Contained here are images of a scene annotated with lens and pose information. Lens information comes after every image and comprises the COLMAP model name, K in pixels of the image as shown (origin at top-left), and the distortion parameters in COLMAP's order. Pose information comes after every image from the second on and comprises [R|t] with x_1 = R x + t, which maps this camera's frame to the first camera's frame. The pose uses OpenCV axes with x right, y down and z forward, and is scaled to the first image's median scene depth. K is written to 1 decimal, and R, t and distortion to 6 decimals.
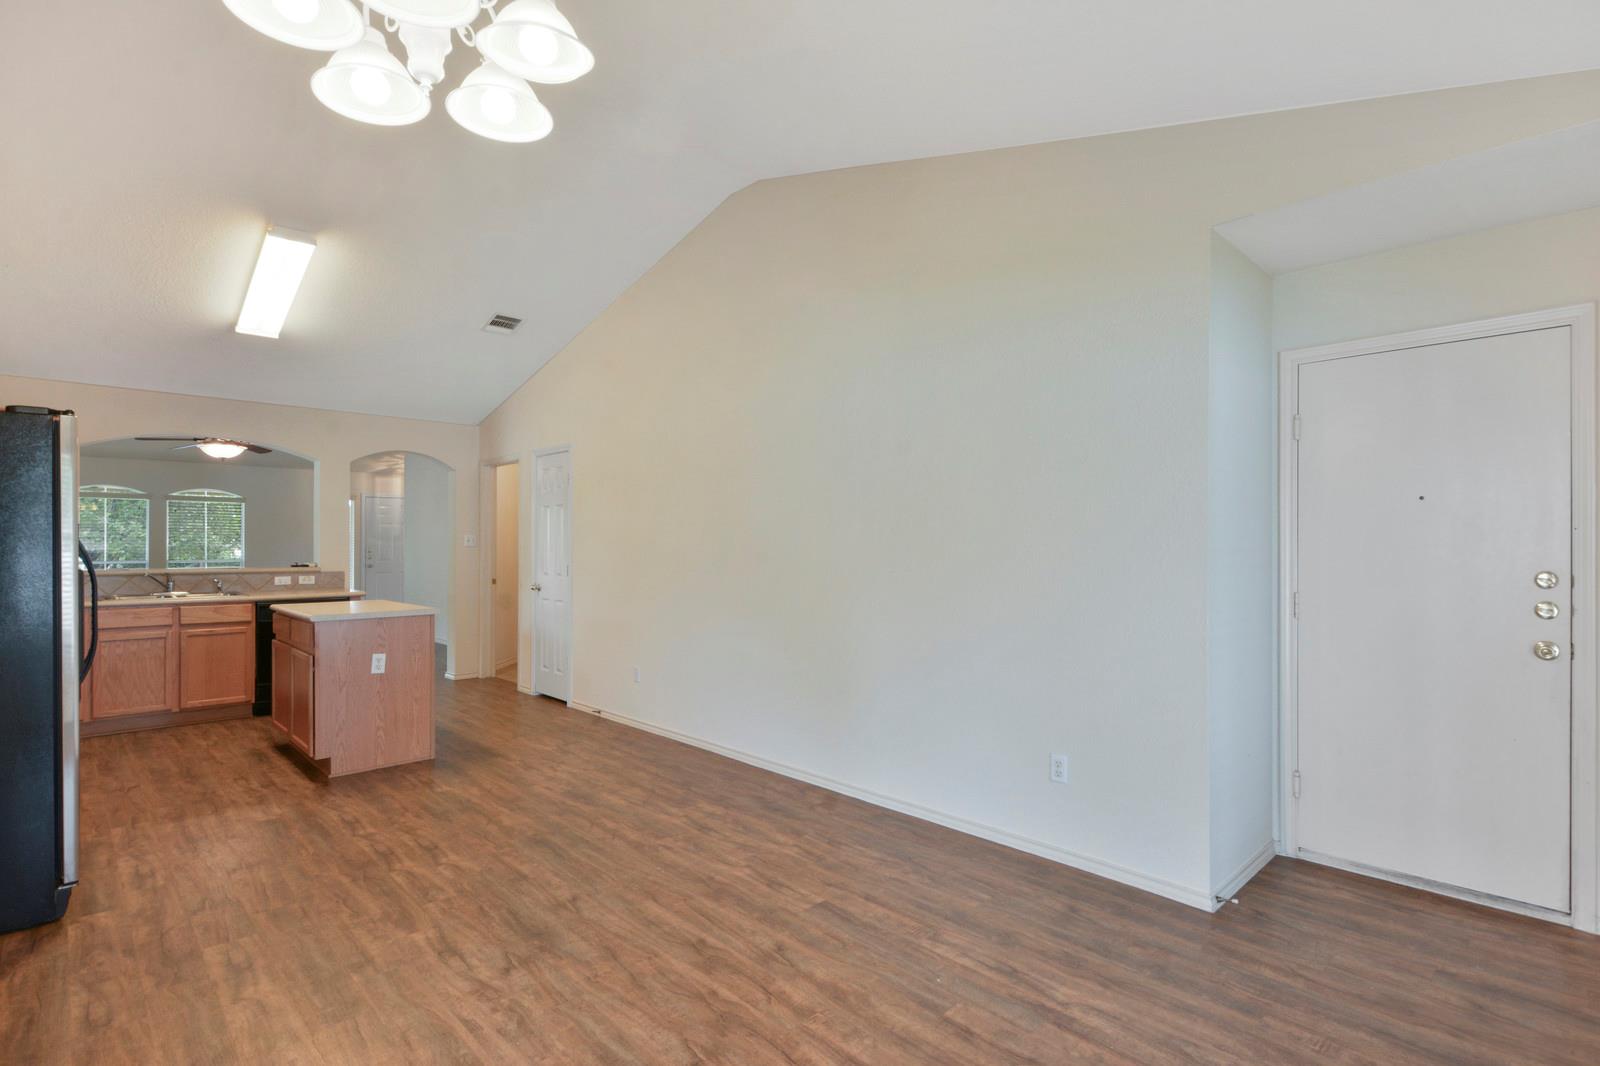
lens RADIAL K [[780.7, 0, 797.5], [0, 780.7, 541.4], [0, 0, 1]] dist [0.006888, 0.000056]
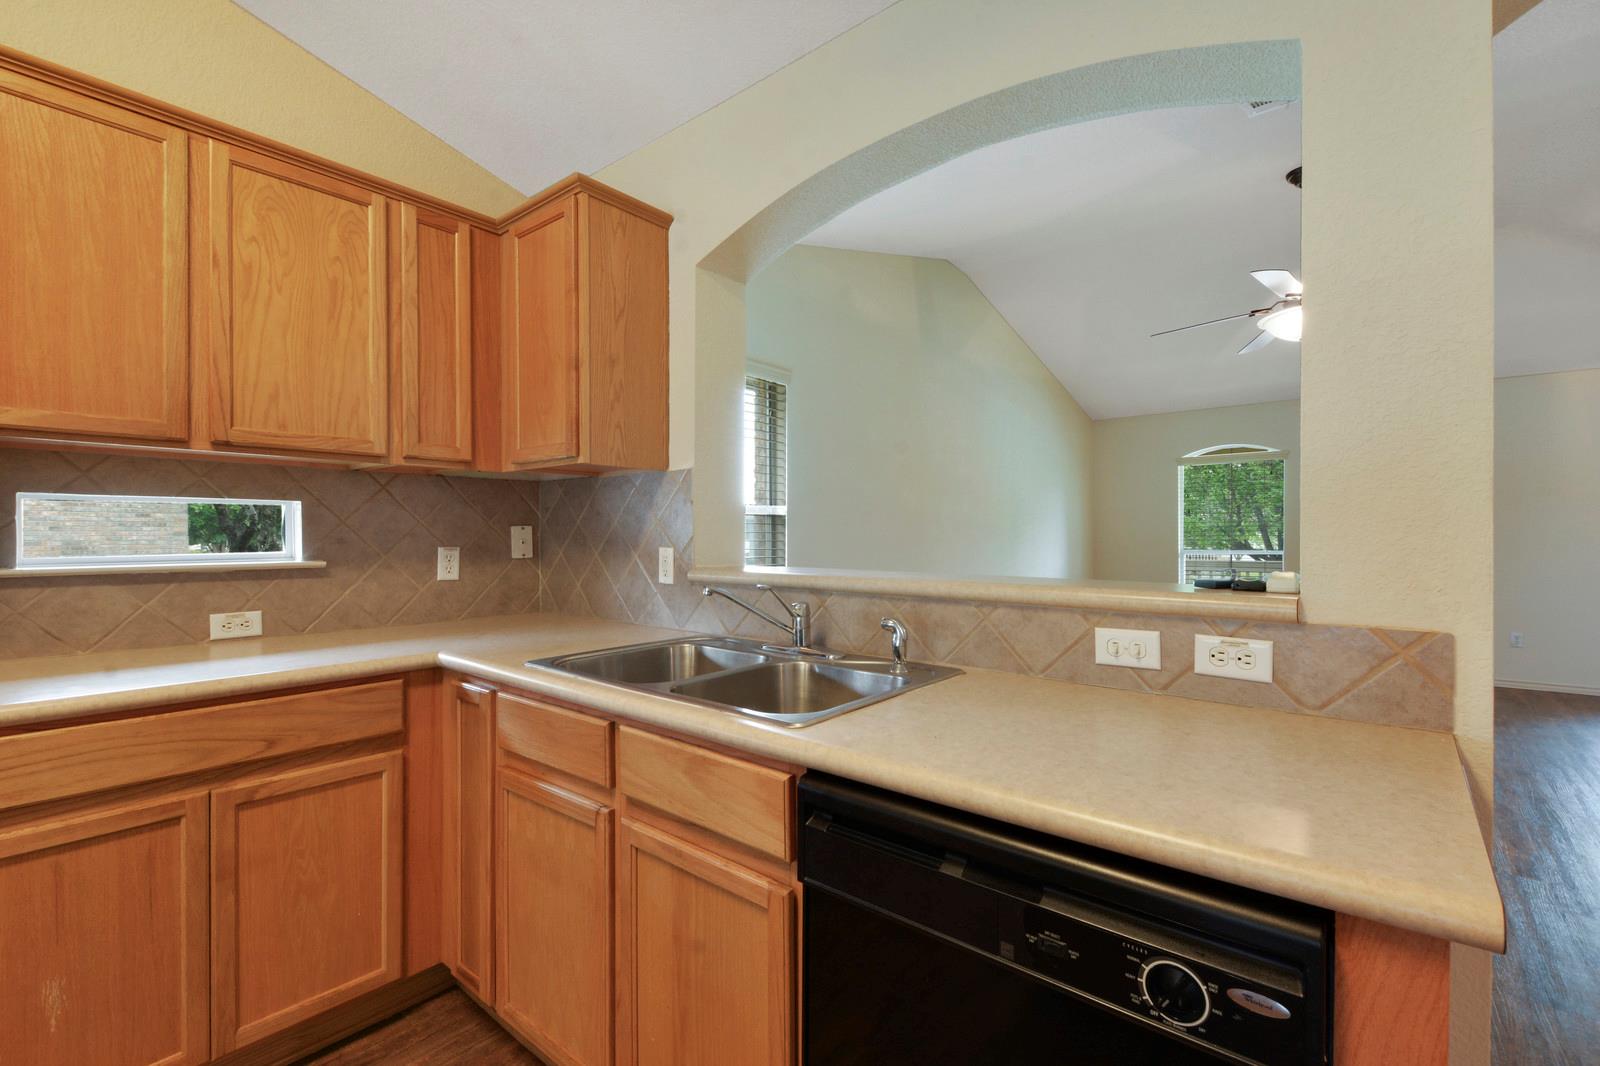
lens RADIAL K [[697.7, 0, 815.5], [0, 697.7, 540.7], [0, 0, 1]] dist [0.009105, -0.006546]
pose [[0.127456, 0.003347, -0.991839, -0.473723], [0.004302, 0.999983, 0.003927, 0.018630], [0.991835, -0.004767, 0.127439, 0.890500]]
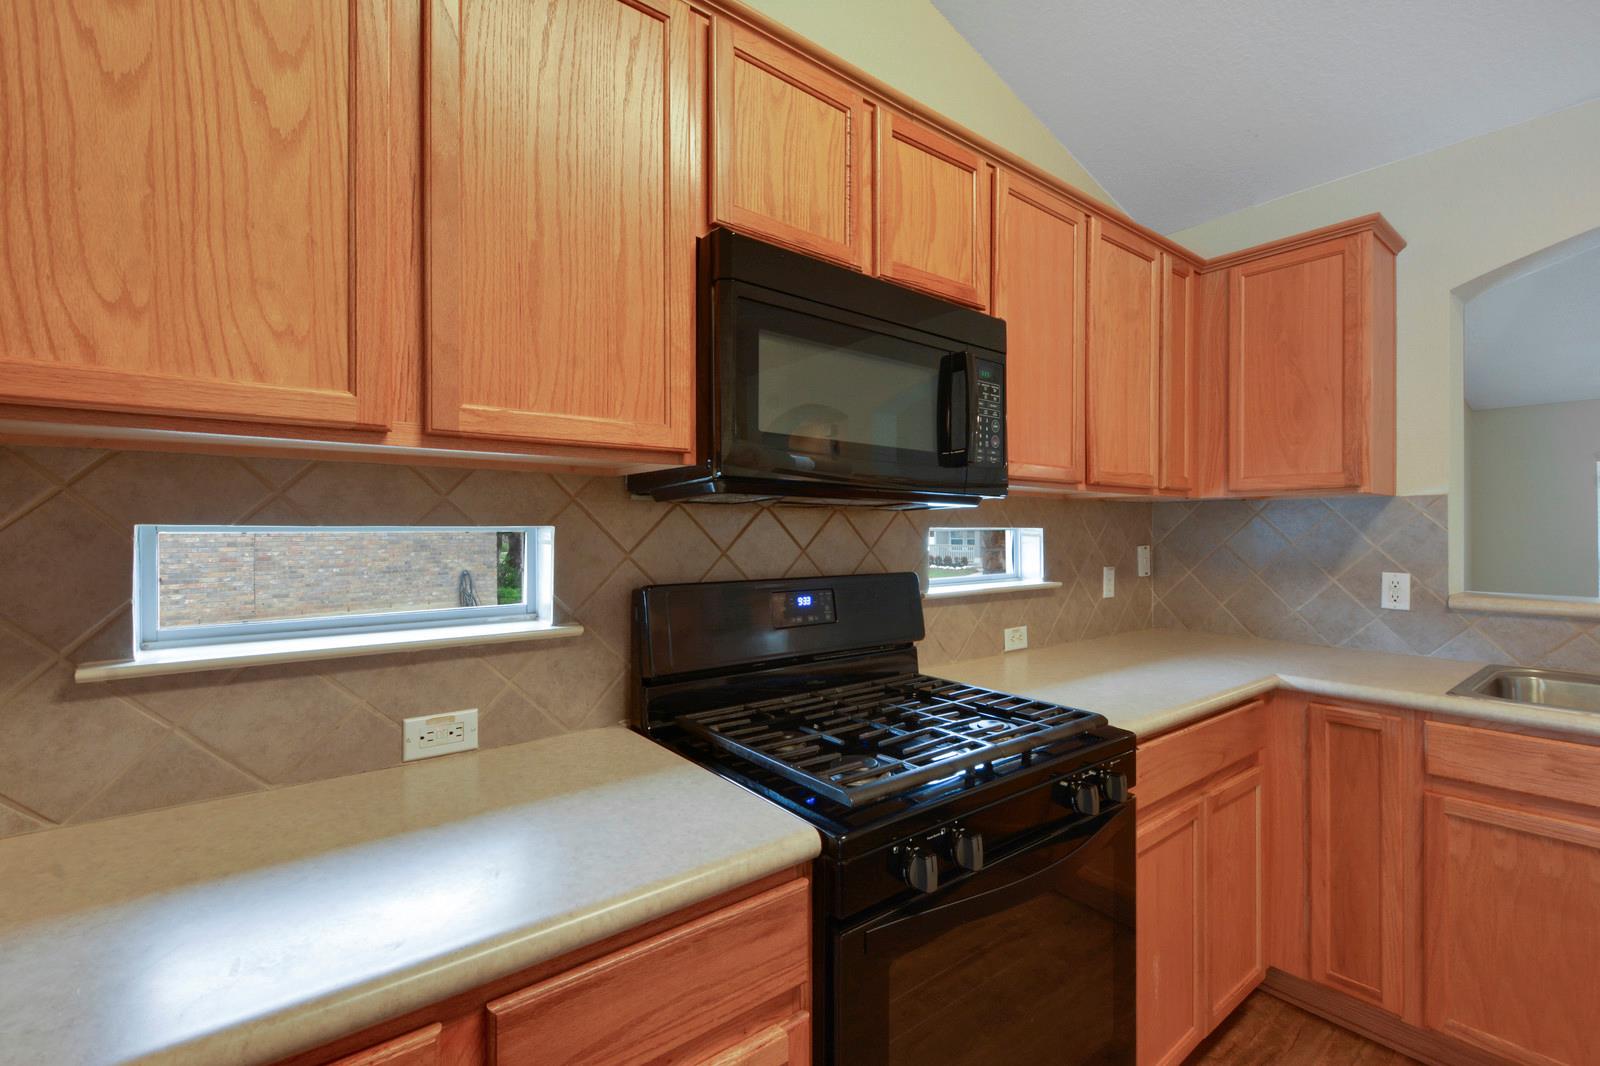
lens RADIAL K [[697.7, 0, 795.9], [0, 697.7, 528.5], [0, 0, 1]] dist [0.009105, -0.006546]
pose [[-0.098242, -0.006815, -0.995139, -0.453672], [0.002559, 0.999972, -0.007100, 0.003528], [0.995159, -0.003244, -0.098222, 0.612599]]
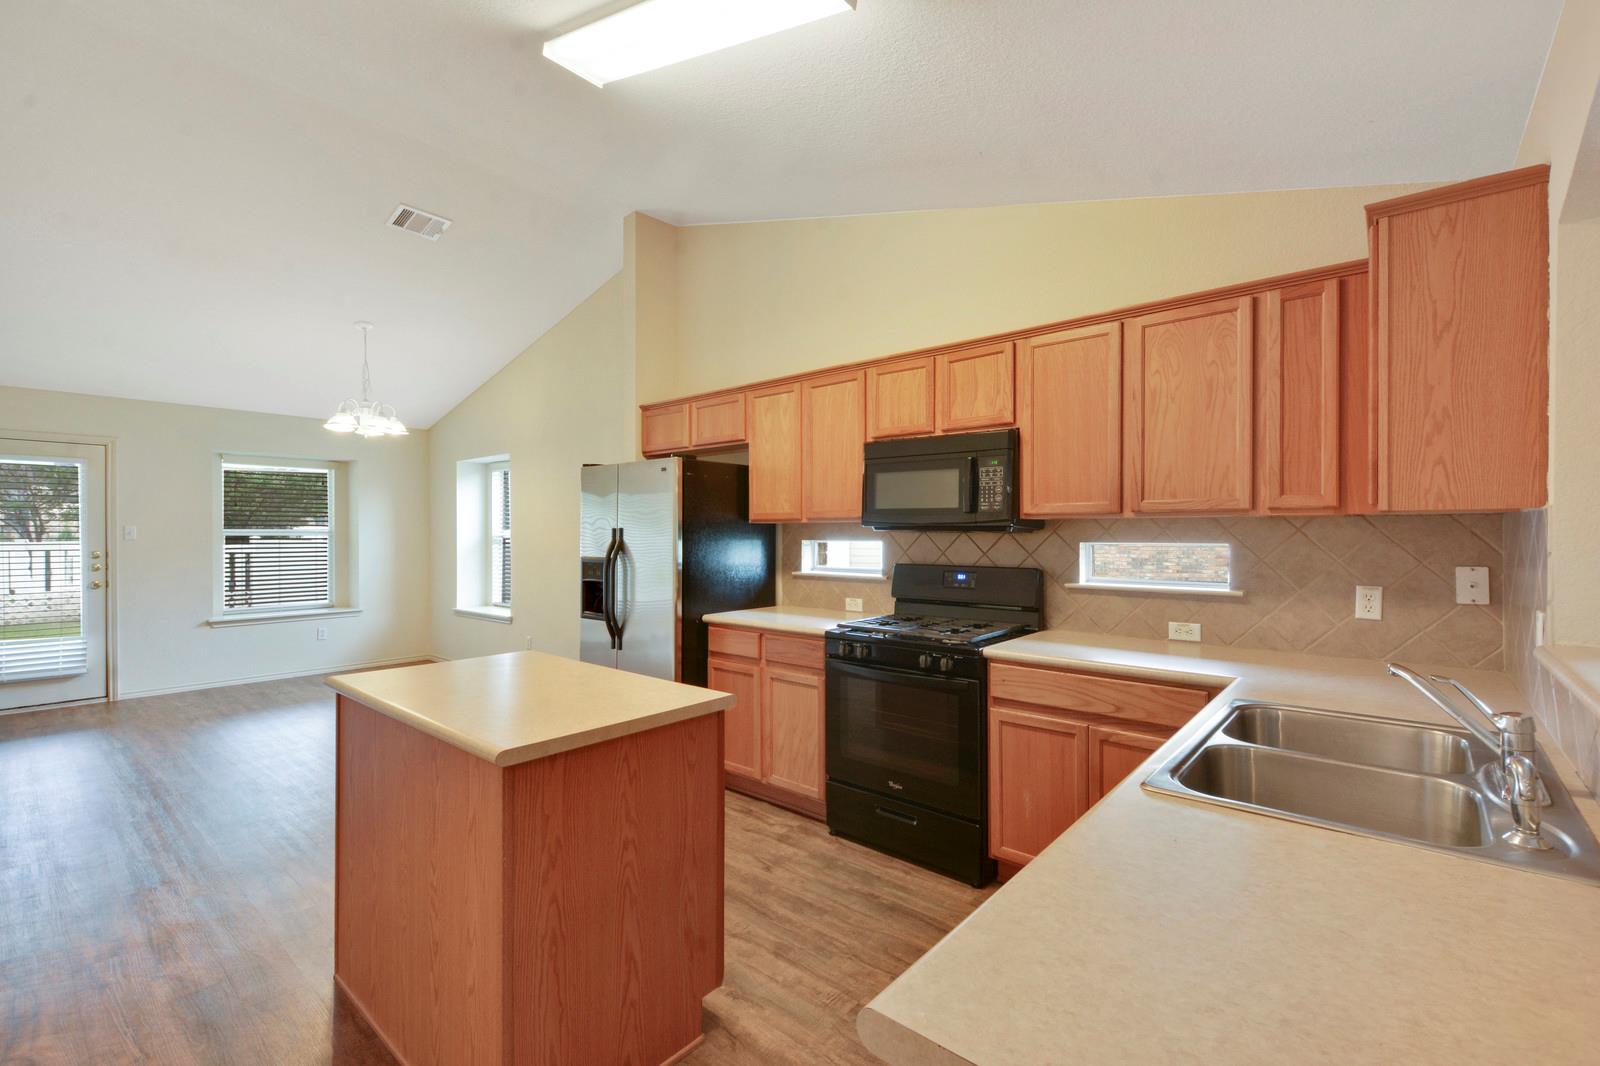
lens RADIAL K [[697.7, 0, 803.2], [0, 697.7, 530.9], [0, 0, 1]] dist [0.009105, -0.006546]
pose [[-0.995918, -0.002575, -0.090225, -0.531082], [-0.002132, 0.999985, -0.005010, -0.003819], [0.090236, -0.004797, -0.995909, 1.085373]]
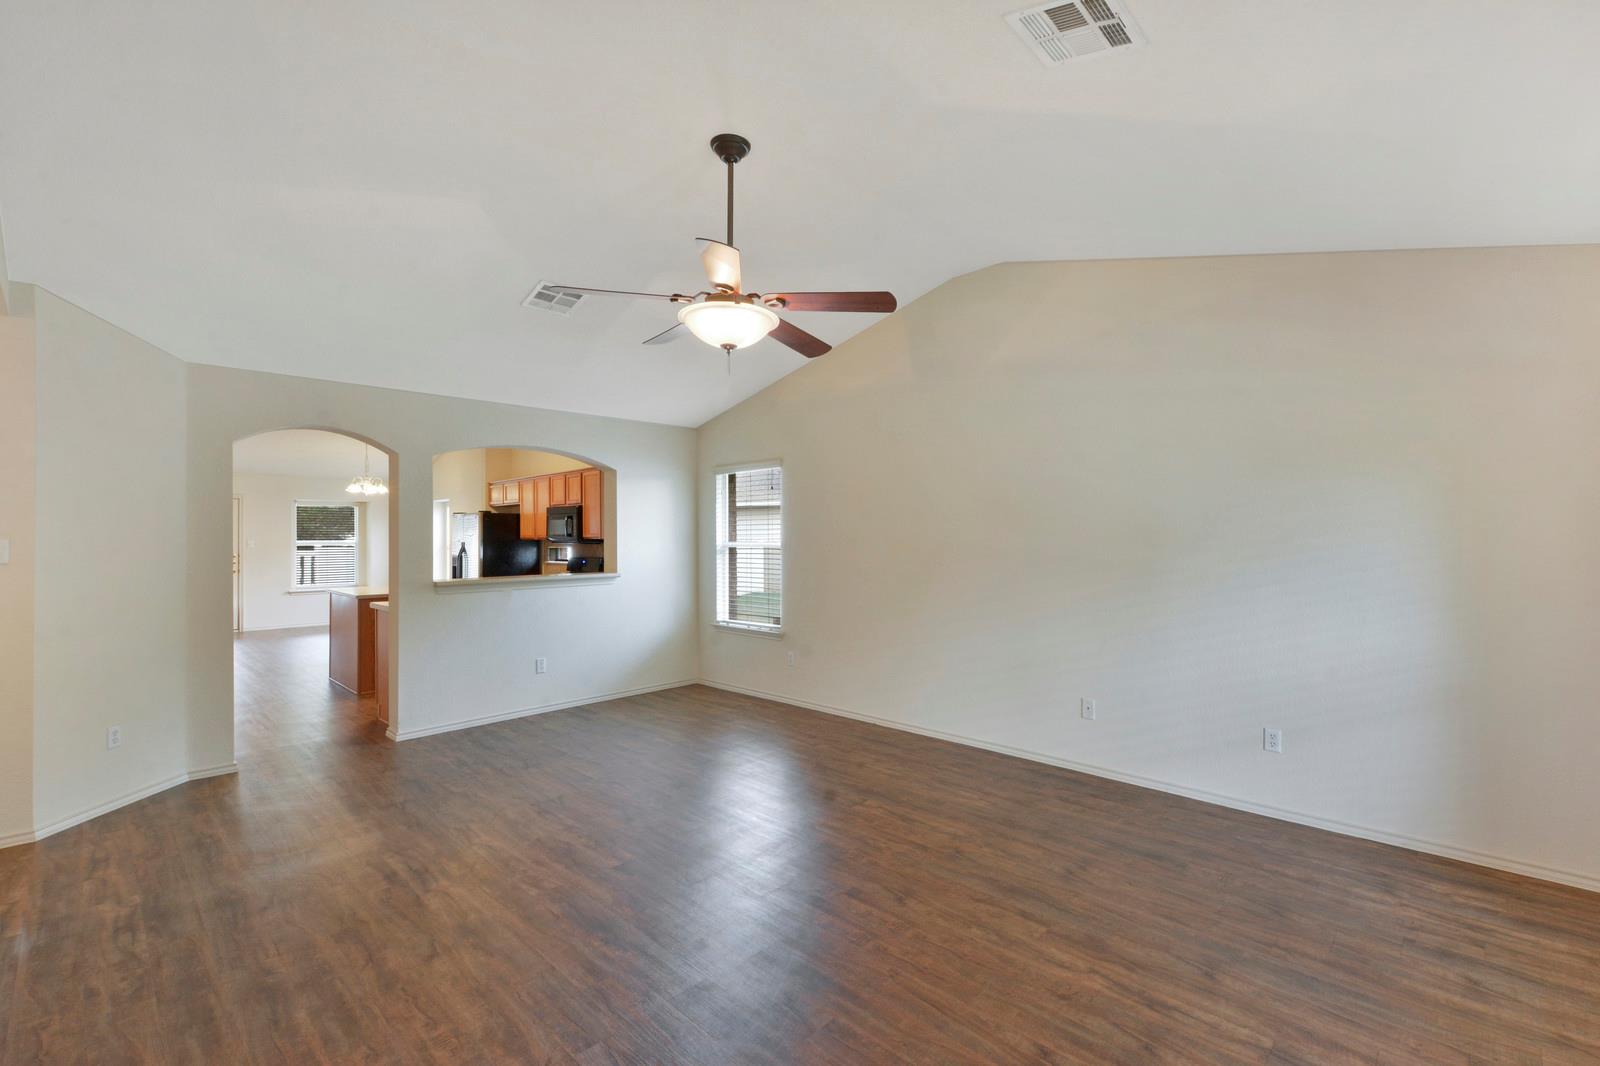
lens RADIAL K [[697.7, 0, 805.8], [0, 697.7, 530.3], [0, 0, 1]] dist [0.009105, -0.006546]
pose [[-0.999621, 0.001032, -0.027527, -1.050345], [0.001461, 0.999878, -0.015563, -0.009307], [0.027508, -0.015597, -0.999500, 1.842595]]
